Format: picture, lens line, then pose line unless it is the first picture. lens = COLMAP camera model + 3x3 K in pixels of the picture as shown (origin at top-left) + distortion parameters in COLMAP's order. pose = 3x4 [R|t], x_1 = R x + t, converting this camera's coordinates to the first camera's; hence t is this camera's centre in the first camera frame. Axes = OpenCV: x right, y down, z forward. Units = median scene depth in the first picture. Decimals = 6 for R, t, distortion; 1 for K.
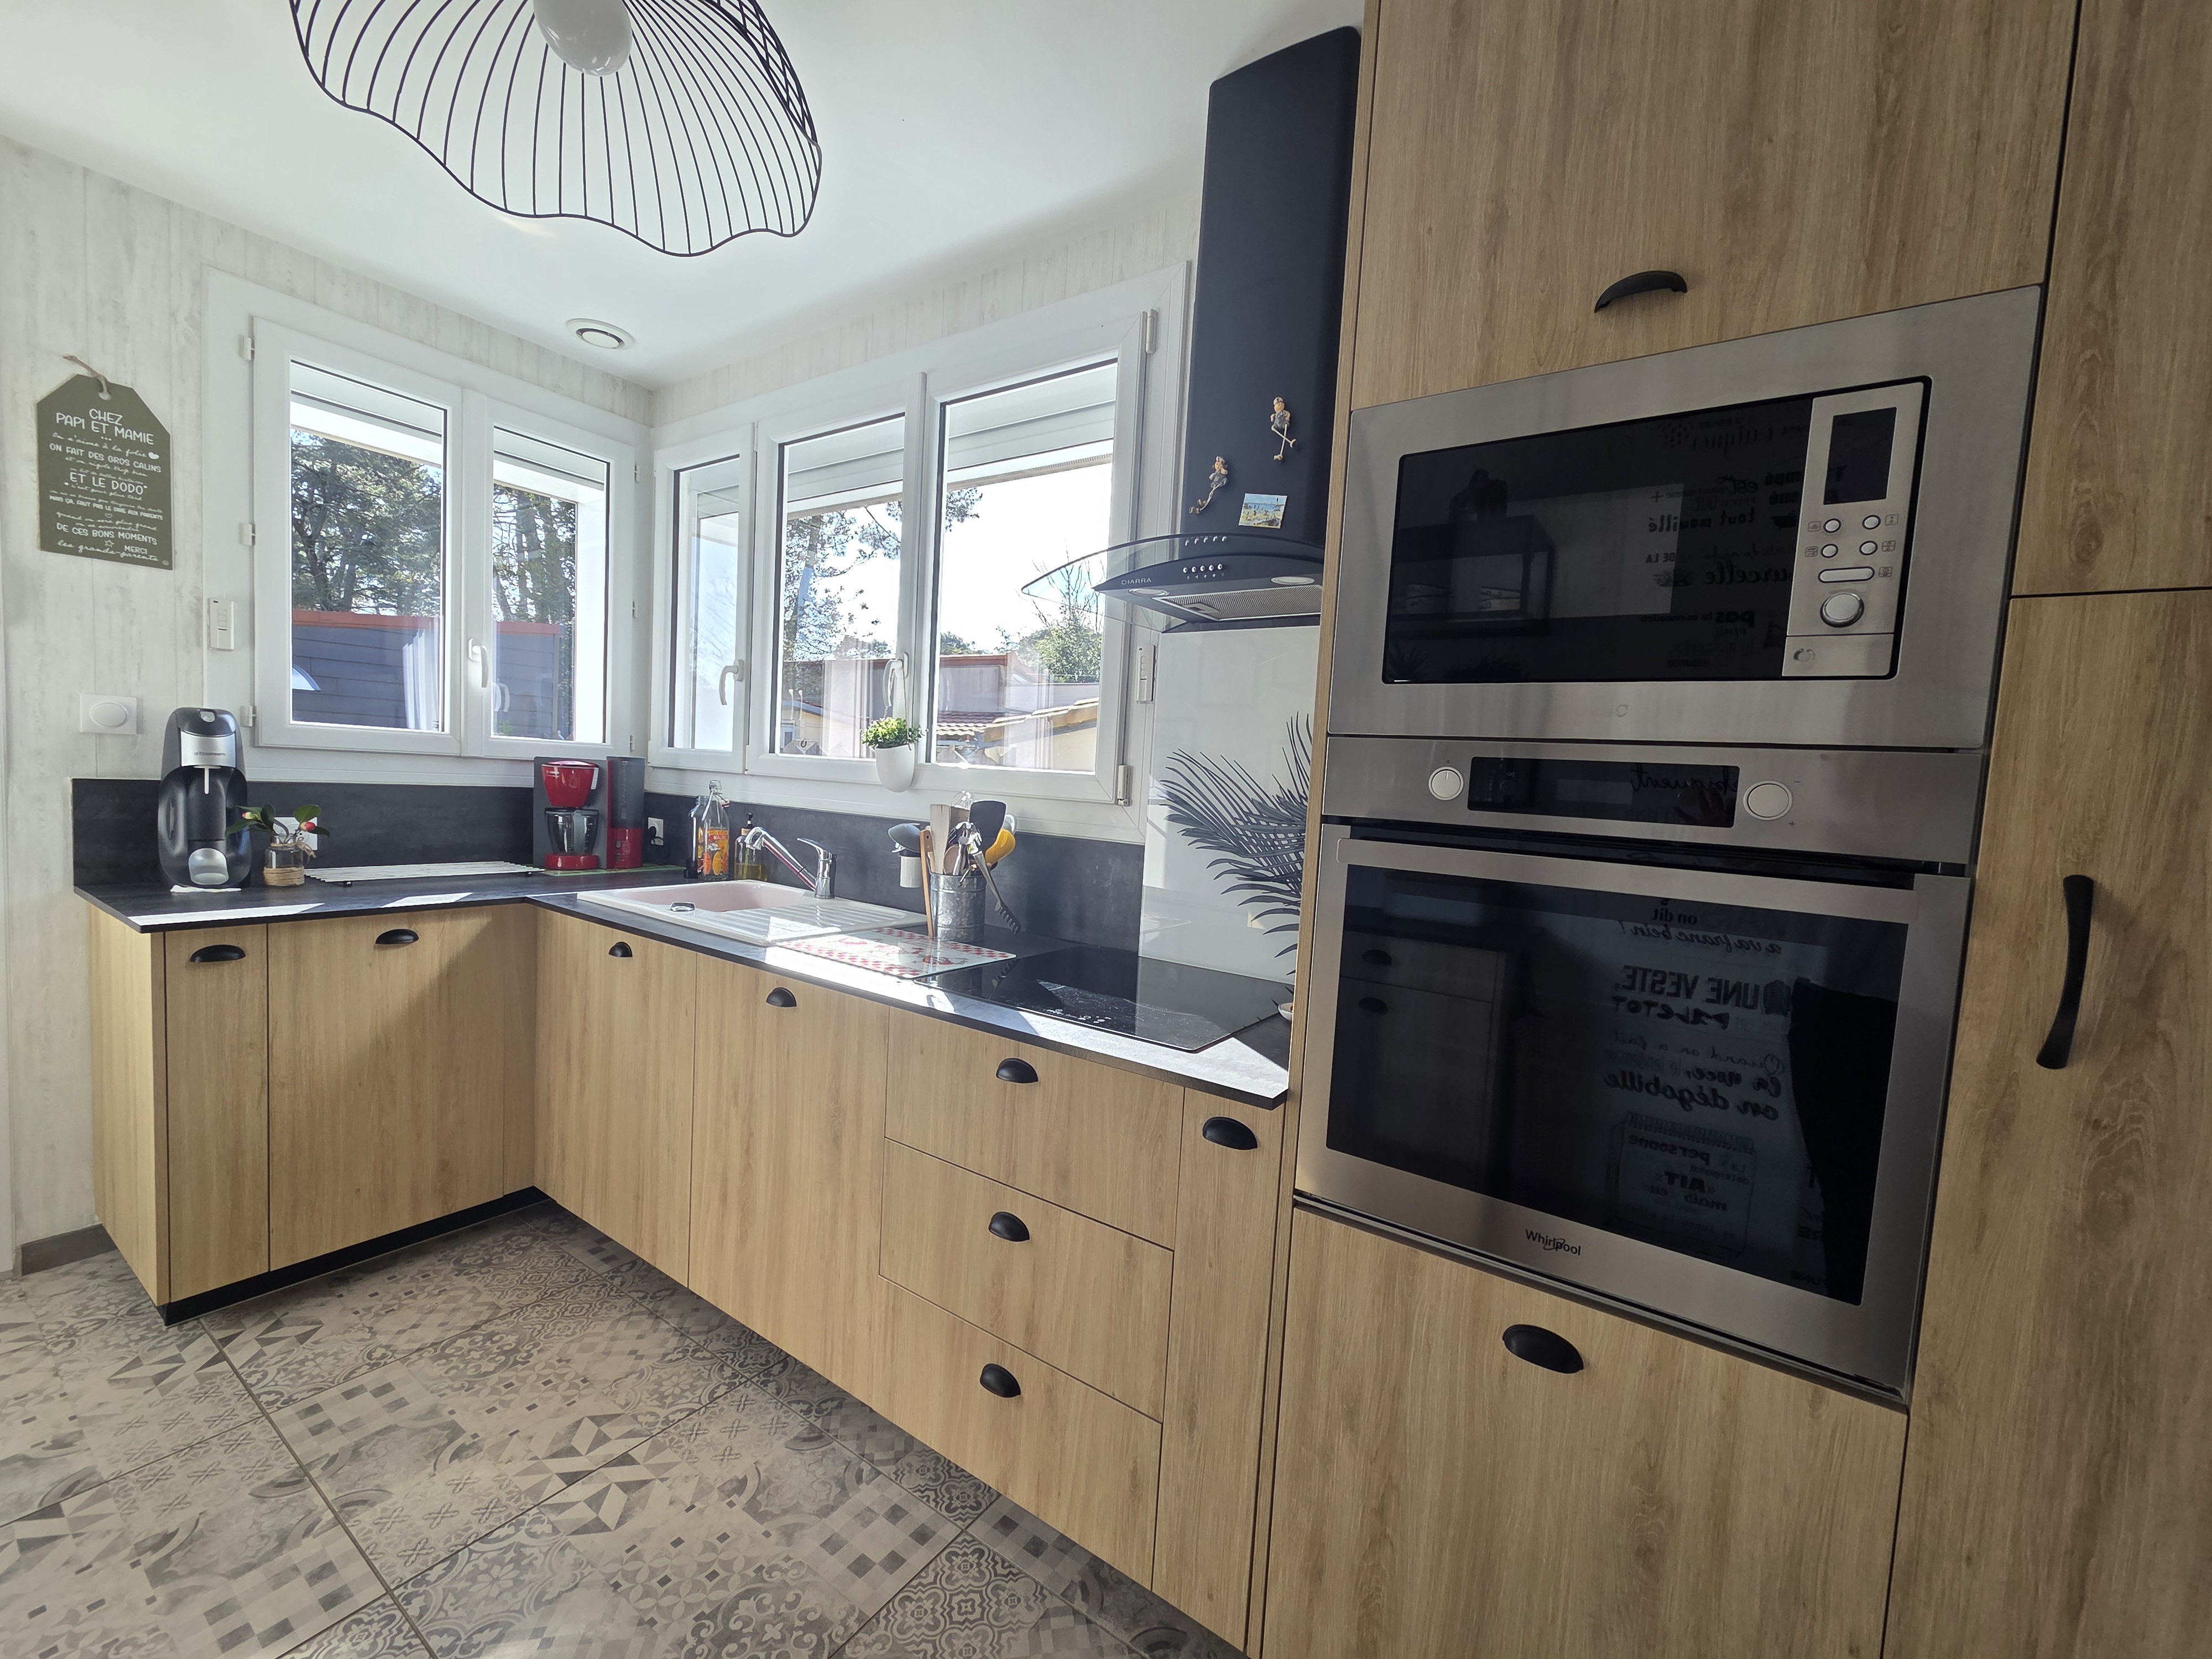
lens RADIAL K [[890.0, 0, 1122.4], [0, 890.0, 838.6], [0, 0, 1]] dist [-0.001492, -0.000645]
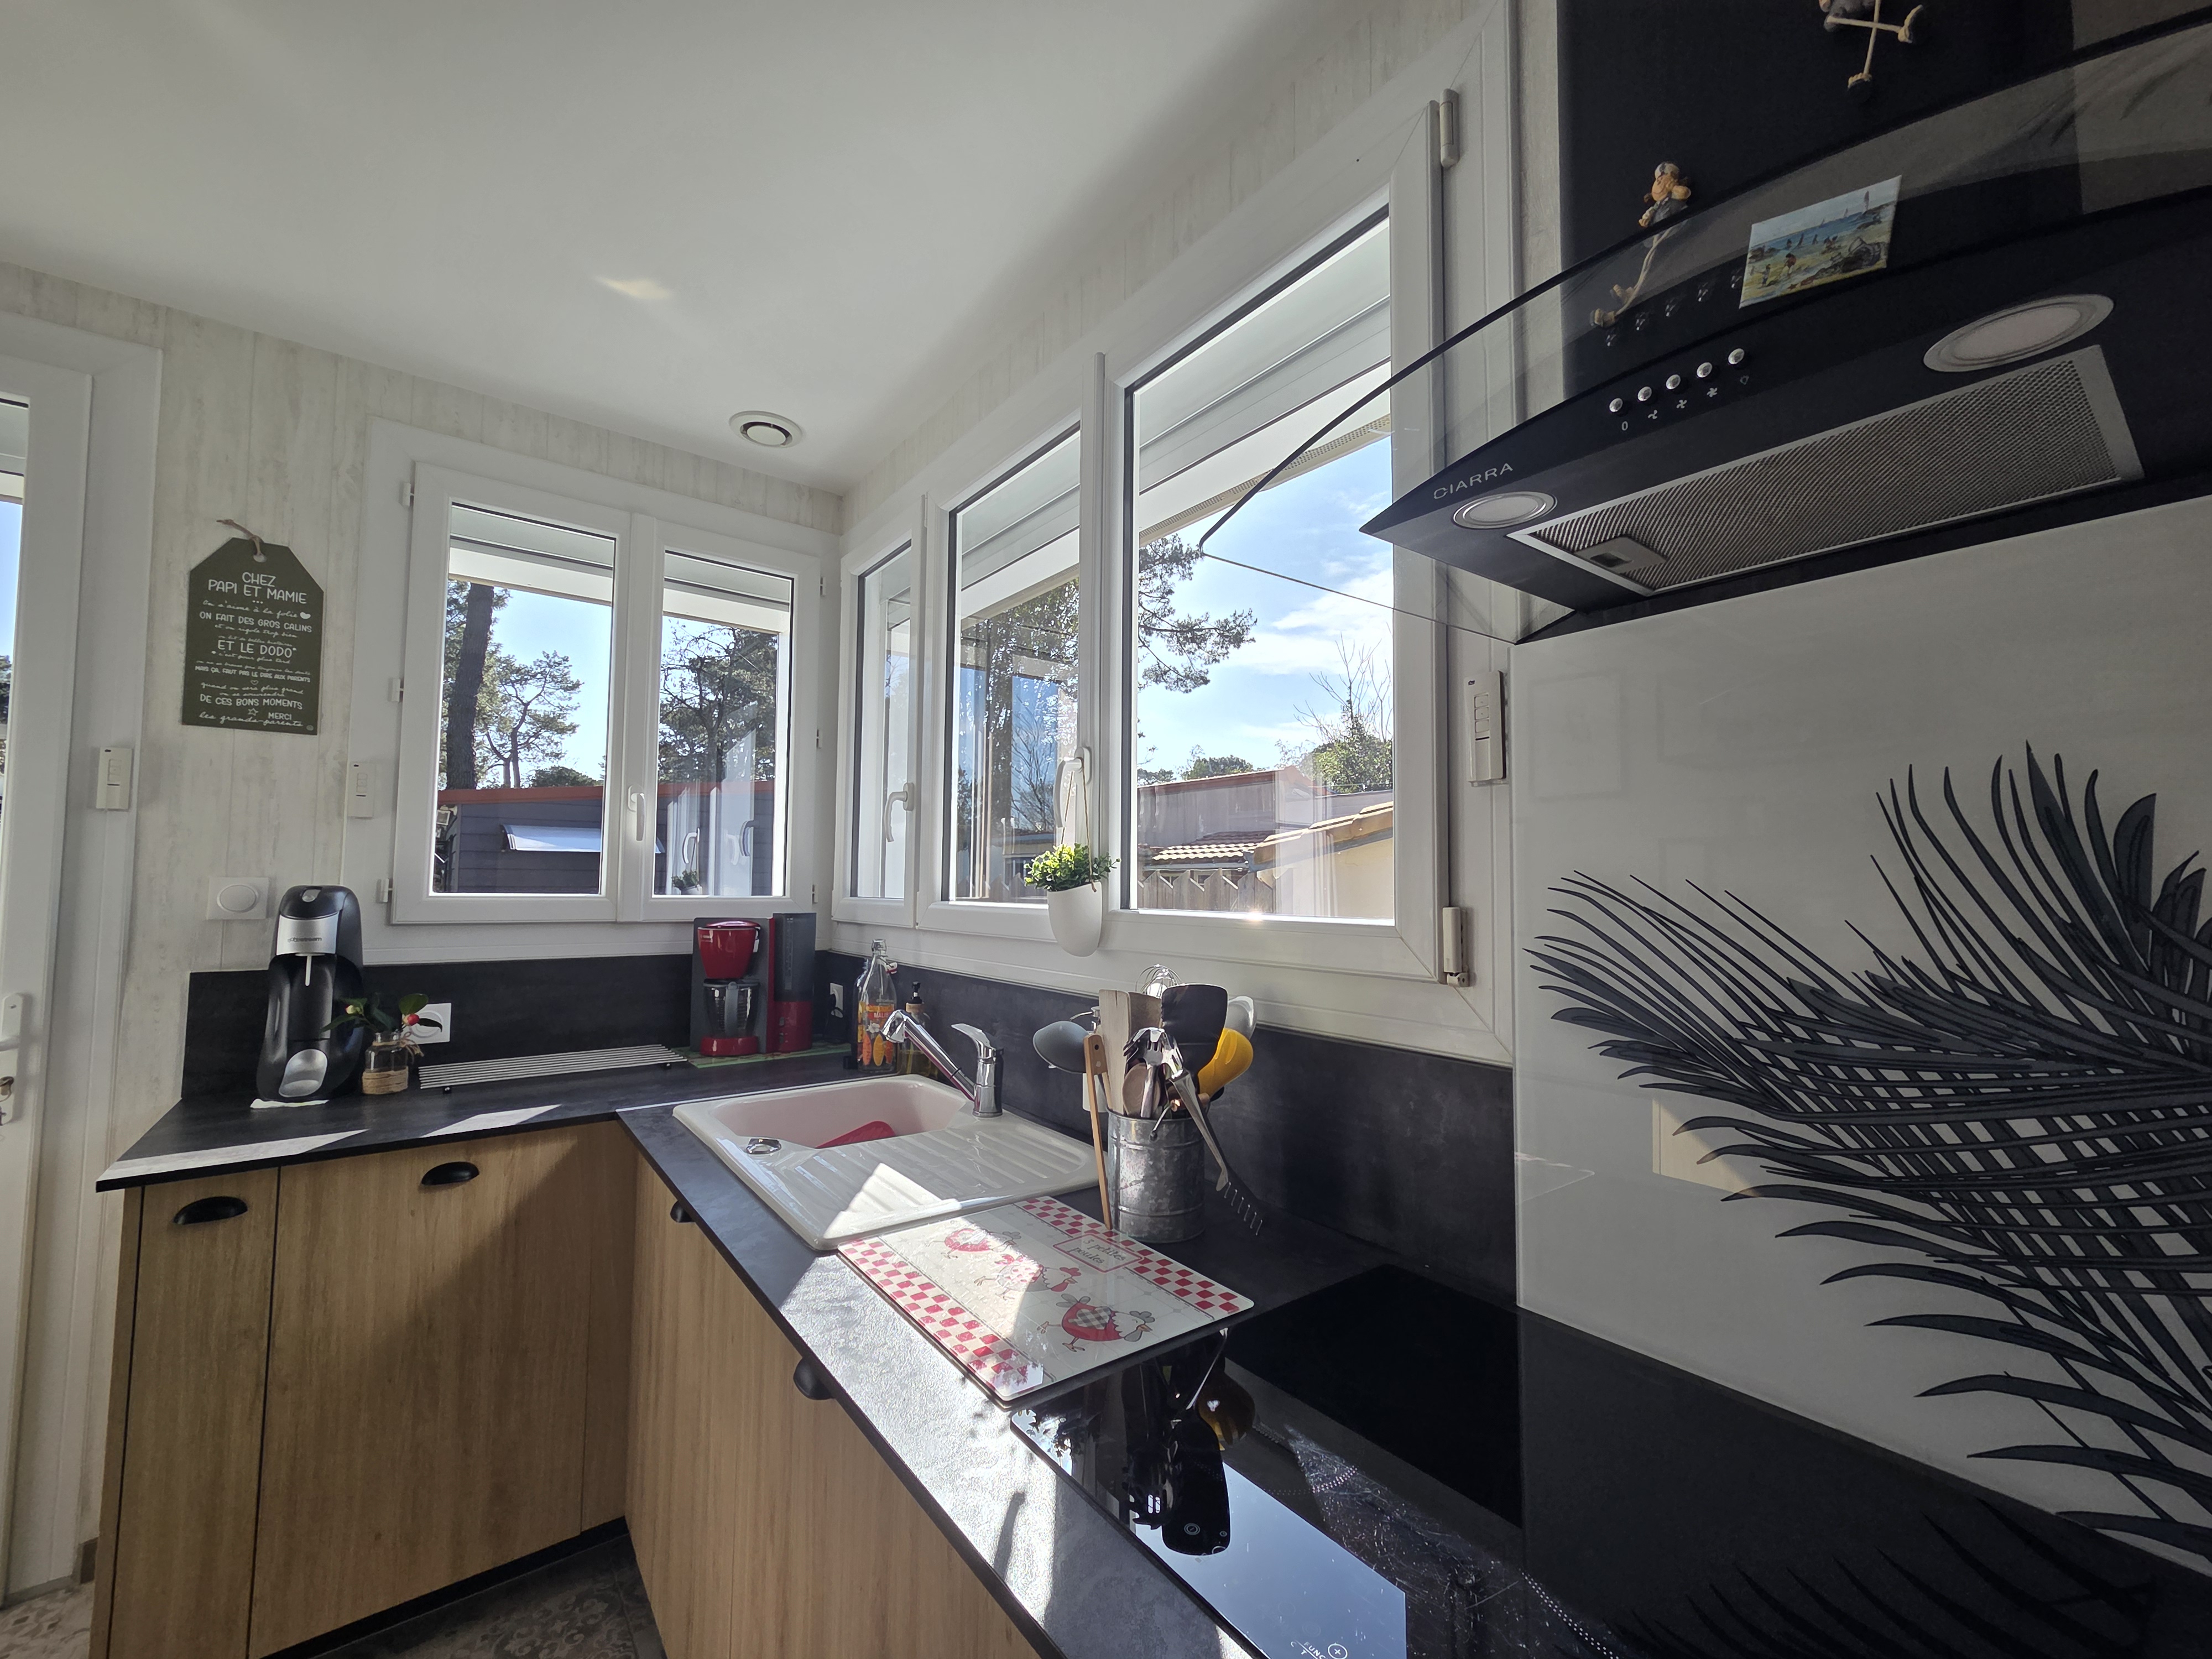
lens RADIAL K [[904.6, 0, 1108.7], [0, 904.6, 839.4], [0, 0, 1]] dist [0.007160, 0.000165]
pose [[0.943918, -0.067373, -0.323232, -0.013780], [0.024027, 0.990381, -0.136264, -0.052404], [0.329303, 0.120856, 0.936458, 0.421751]]
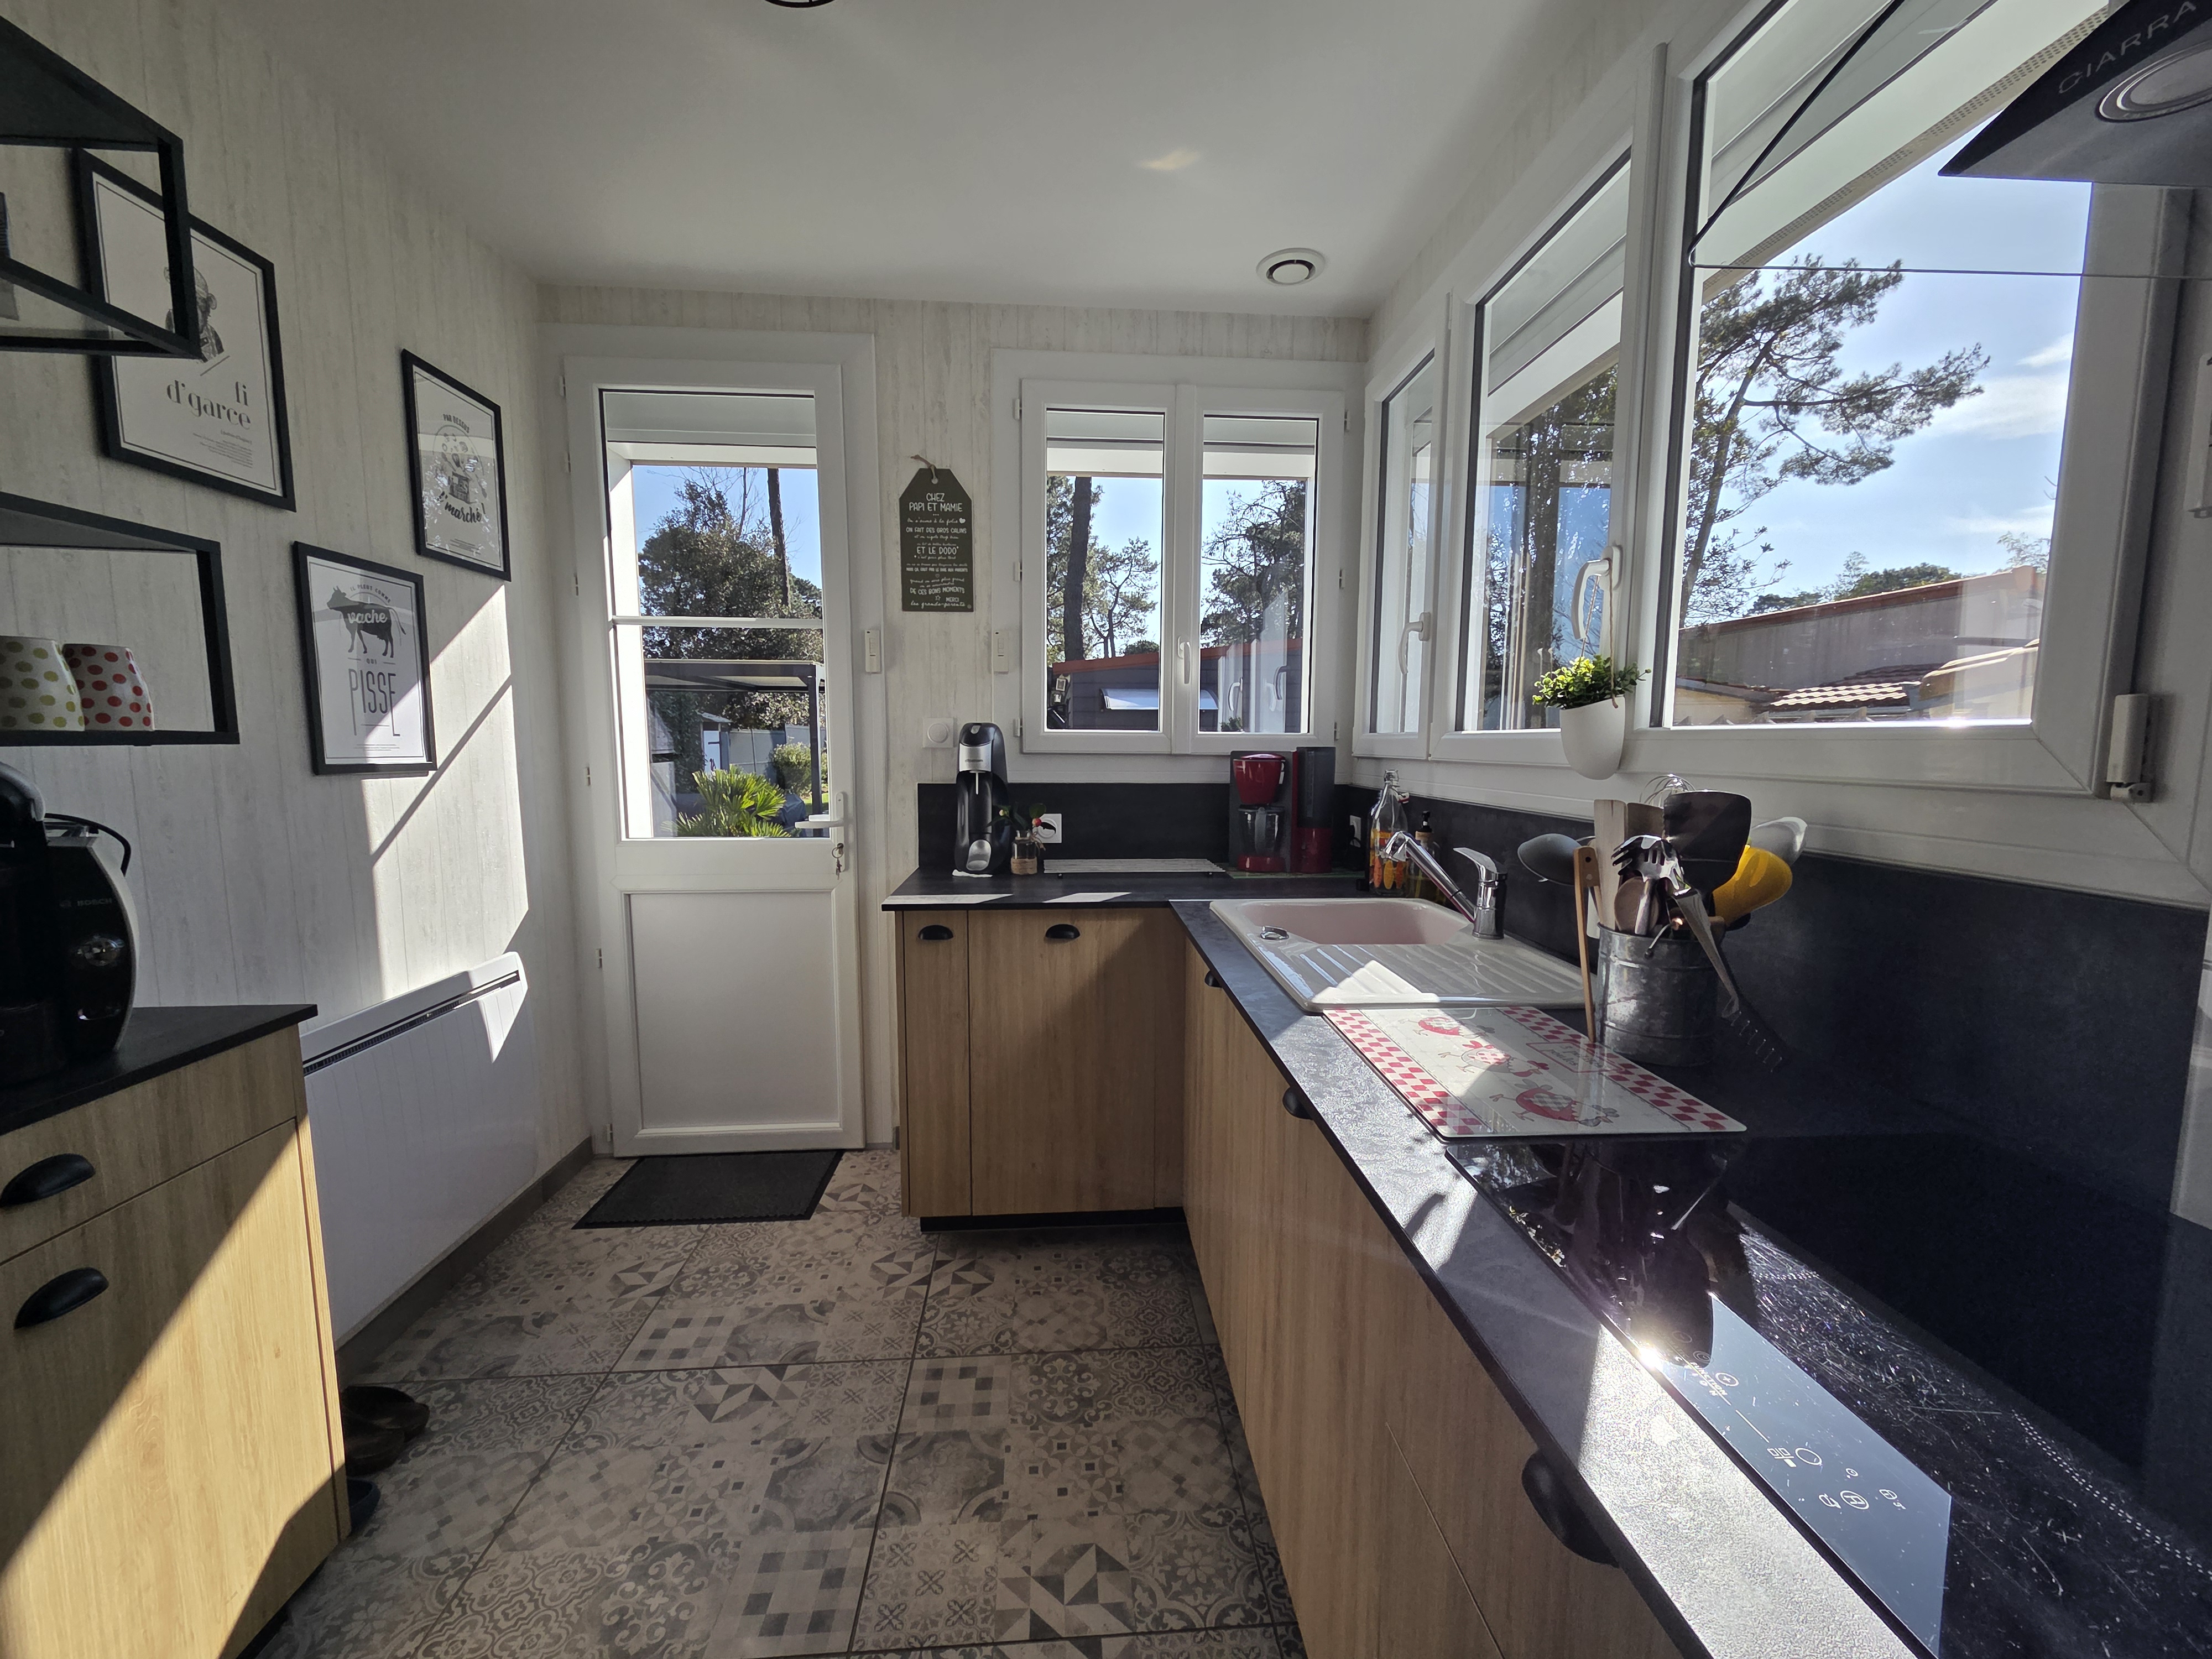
lens RADIAL K [[900.7, 0, 1108.7], [0, 900.7, 840.4], [0, 0, 1]] dist [0.005919, -0.003552]
pose [[0.606130, 0.030499, -0.794781, 0.041859], [-0.023067, 0.999518, 0.020765, -0.017671], [0.795031, 0.005747, 0.606541, 0.408713]]
